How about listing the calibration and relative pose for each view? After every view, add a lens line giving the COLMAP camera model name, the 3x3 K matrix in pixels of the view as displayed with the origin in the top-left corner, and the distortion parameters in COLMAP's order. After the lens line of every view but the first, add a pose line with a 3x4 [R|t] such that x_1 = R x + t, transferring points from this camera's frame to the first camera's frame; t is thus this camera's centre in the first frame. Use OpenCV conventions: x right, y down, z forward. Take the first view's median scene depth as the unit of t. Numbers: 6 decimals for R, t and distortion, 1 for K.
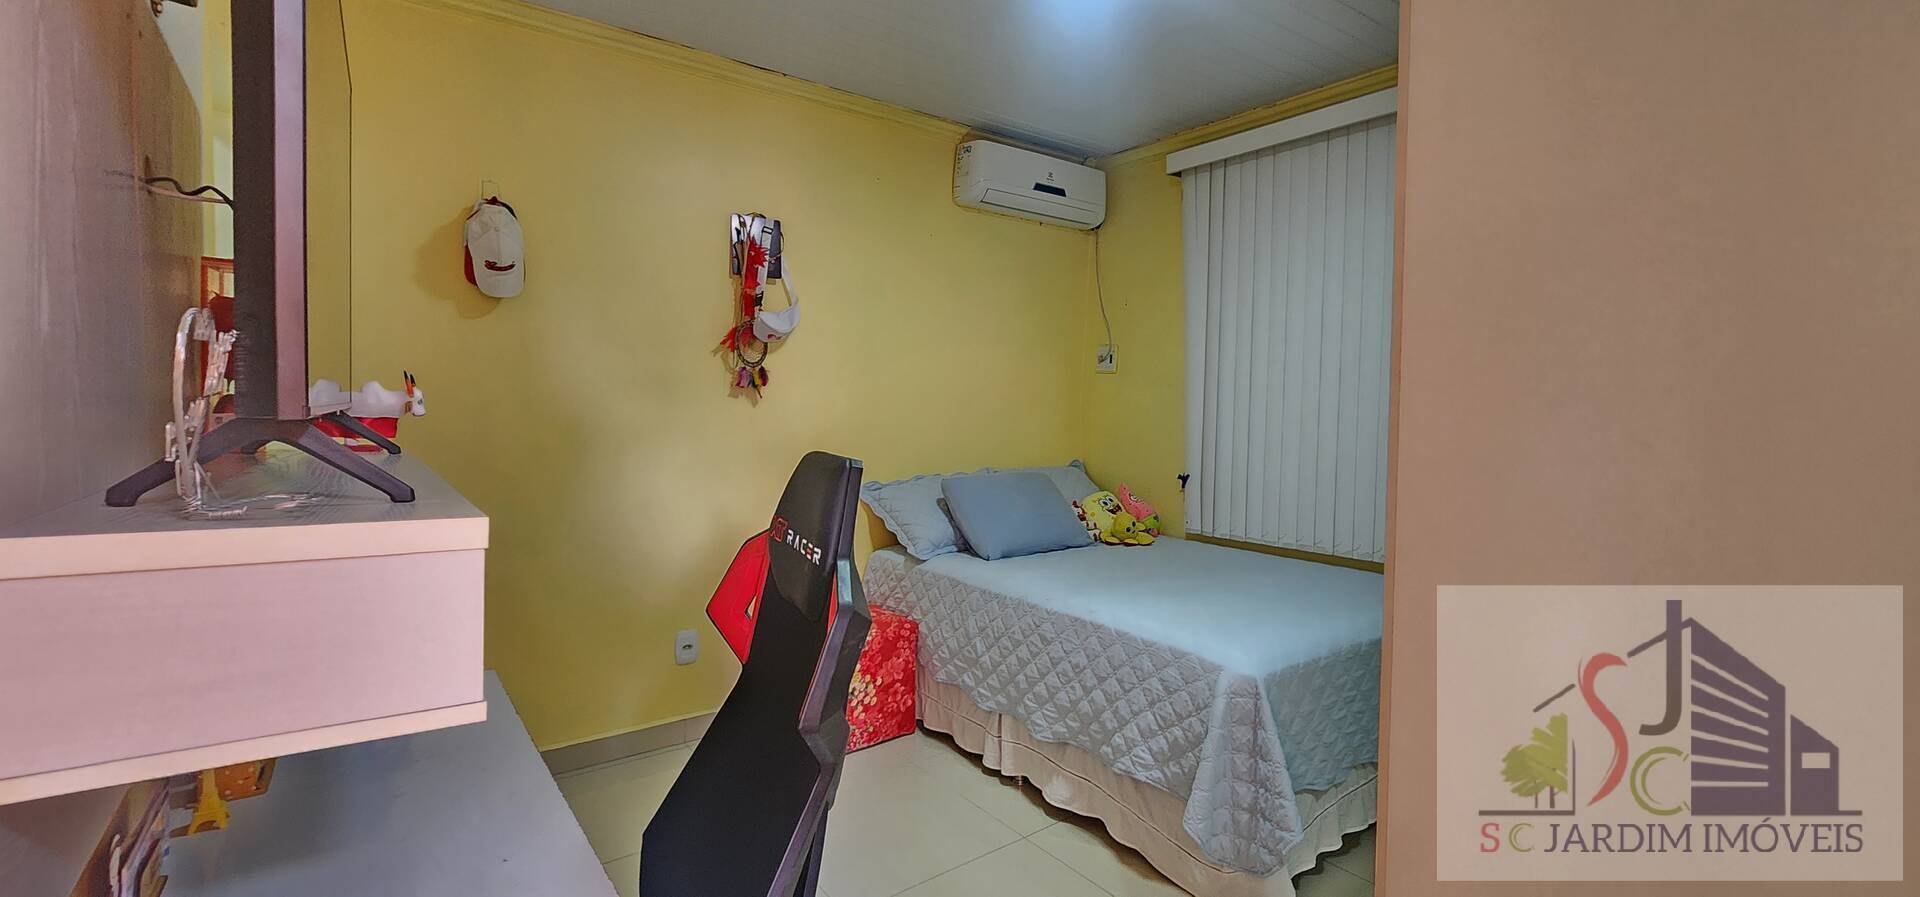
lens RADIAL K [[789.5, 0, 956.9], [0, 789.5, 433.0], [0, 0, 1]] dist [-0.000475, -0.000525]
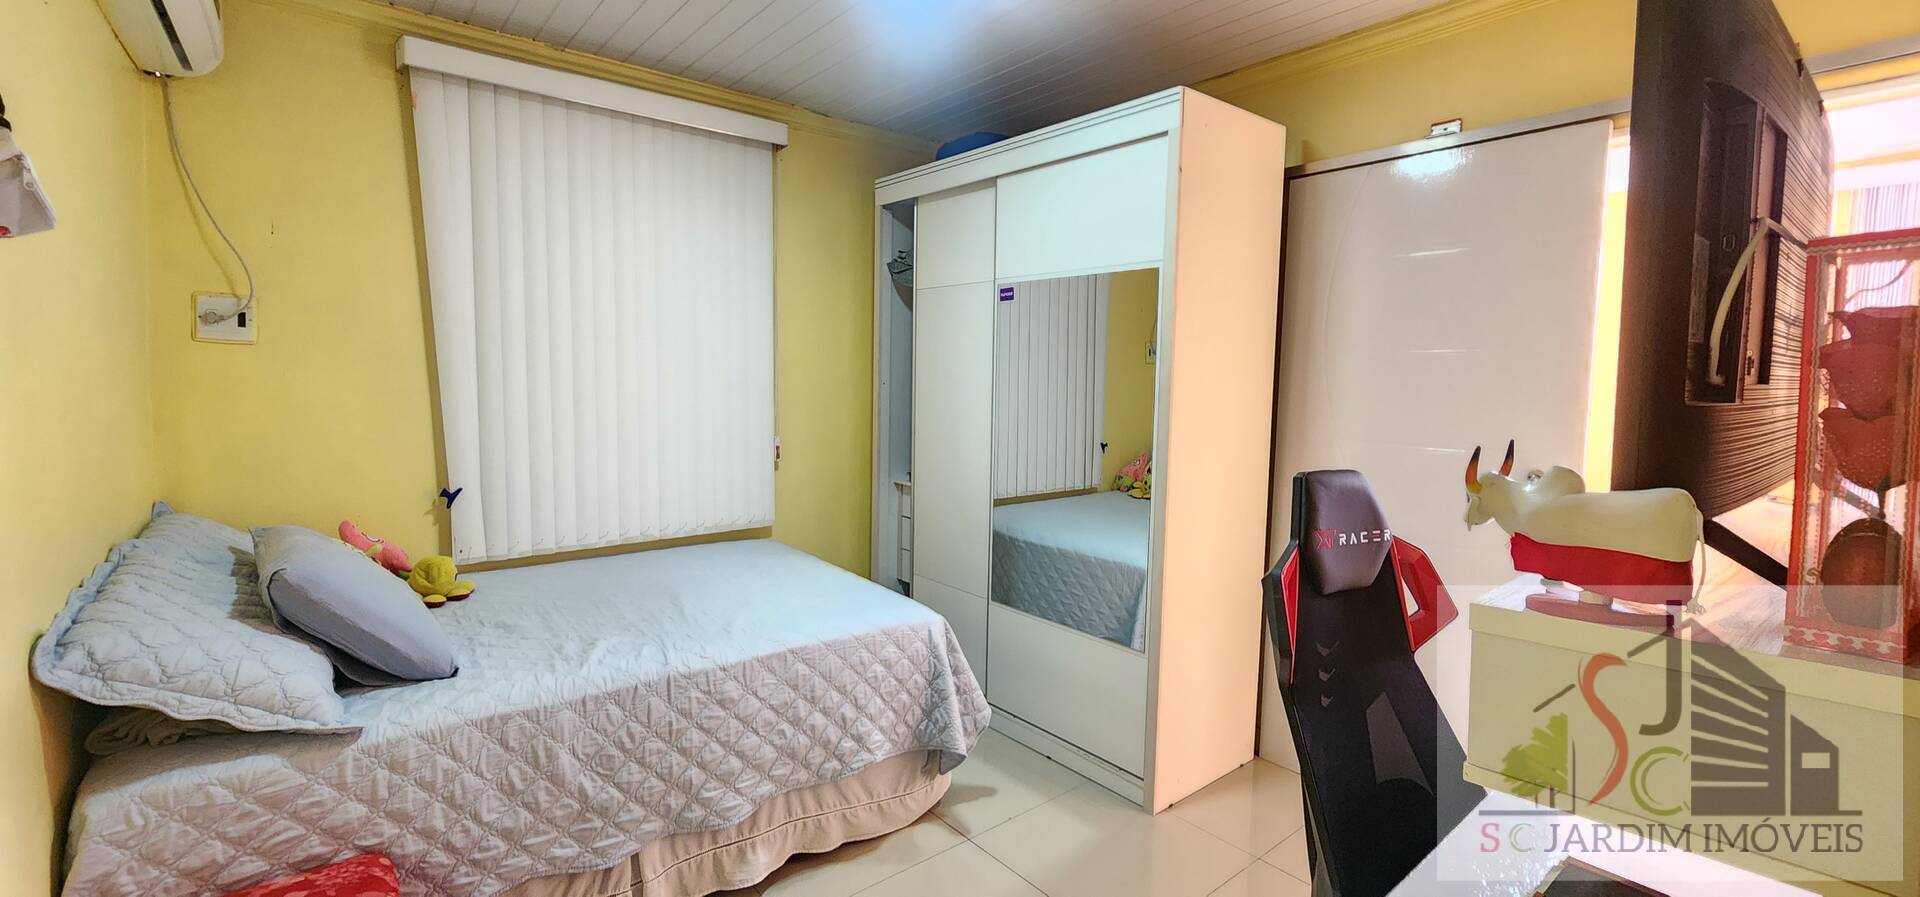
lens RADIAL K [[789.5, 0, 957.6], [0, 789.5, 442.7], [0, 0, 1]] dist [-0.000475, -0.000525]
pose [[-0.040809, -0.092043, 0.994918, -0.521959], [0.025476, 0.995328, 0.093126, -0.054958], [-0.998842, 0.029147, -0.038274, 0.612461]]
